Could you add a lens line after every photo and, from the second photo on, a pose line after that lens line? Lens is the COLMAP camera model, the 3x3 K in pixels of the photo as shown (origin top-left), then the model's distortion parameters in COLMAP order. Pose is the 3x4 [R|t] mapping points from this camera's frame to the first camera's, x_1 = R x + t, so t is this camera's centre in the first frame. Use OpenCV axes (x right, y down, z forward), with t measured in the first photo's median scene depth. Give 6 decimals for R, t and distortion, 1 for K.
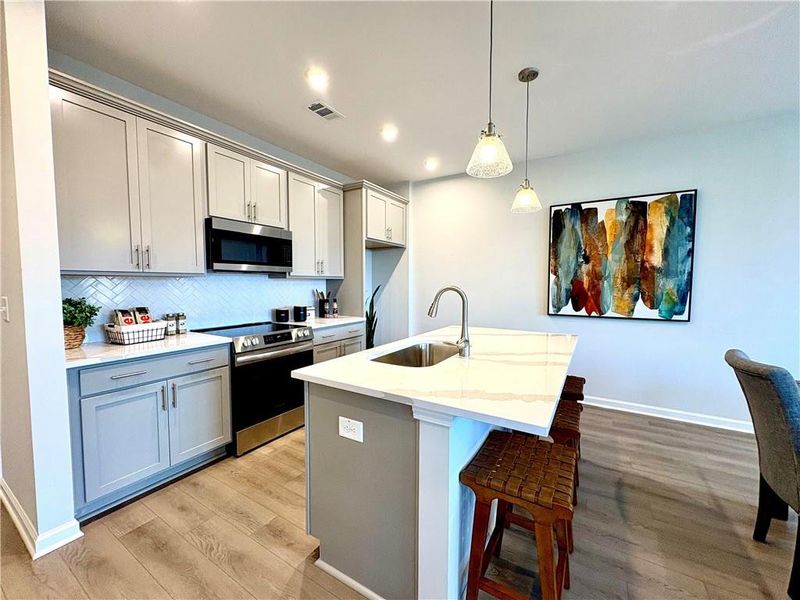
lens RADIAL K [[323.2, 0, 401.5], [0, 323.2, 299.8], [0, 0, 1]] dist [-0.002957, 0.000297]
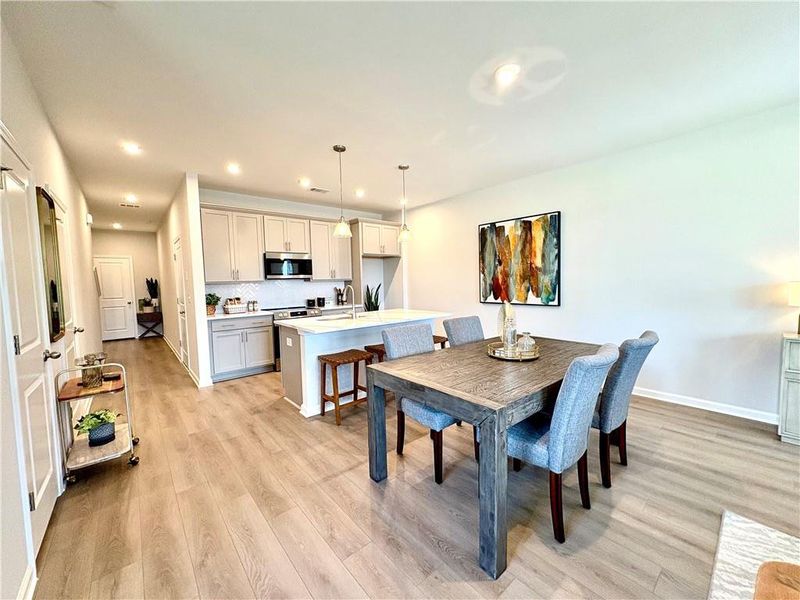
lens RADIAL K [[323.2, 0, 397.5], [0, 323.2, 299.8], [0, 0, 1]] dist [-0.002957, 0.000297]
pose [[0.948498, -0.005017, -0.316742, 0.639099], [0.008937, 0.999900, 0.010924, 0.017898], [0.316656, -0.013193, 0.948449, -0.505929]]
